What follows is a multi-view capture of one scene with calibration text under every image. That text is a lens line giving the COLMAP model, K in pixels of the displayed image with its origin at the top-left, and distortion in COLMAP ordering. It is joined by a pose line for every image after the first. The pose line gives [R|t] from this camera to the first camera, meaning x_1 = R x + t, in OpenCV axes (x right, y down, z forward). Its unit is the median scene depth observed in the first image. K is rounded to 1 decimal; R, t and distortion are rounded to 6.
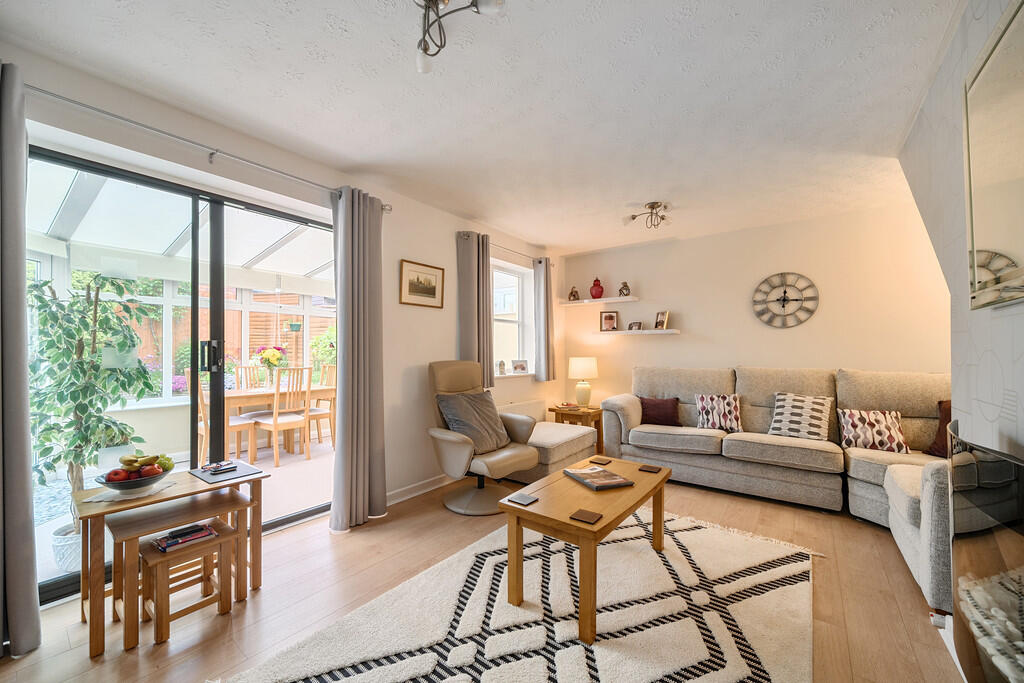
lens RADIAL K [[385.6, 0, 511.2], [0, 385.6, 347.3], [0, 0, 1]] dist [0.000766, 0.000165]
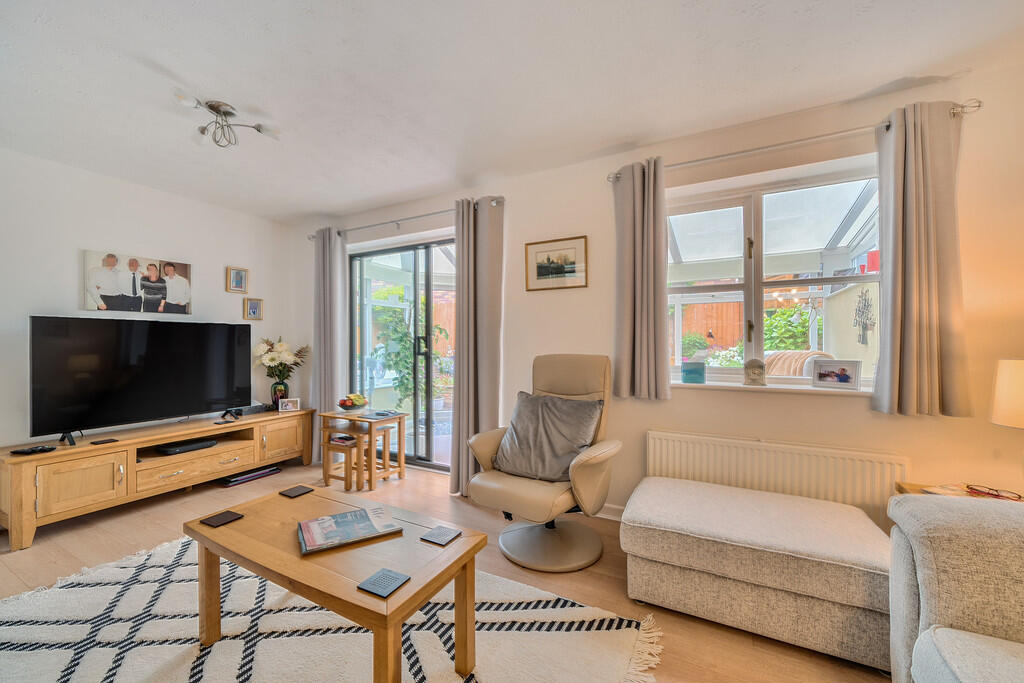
lens RADIAL K [[385.6, 0, 511.2], [0, 385.6, 347.3], [0, 0, 1]] dist [0.000766, 0.000165]
pose [[0.174453, 0.004974, -0.984653, 0.579481], [0.007128, 0.999955, 0.006314, 0.015567], [0.984640, -0.008120, 0.174409, 0.730767]]
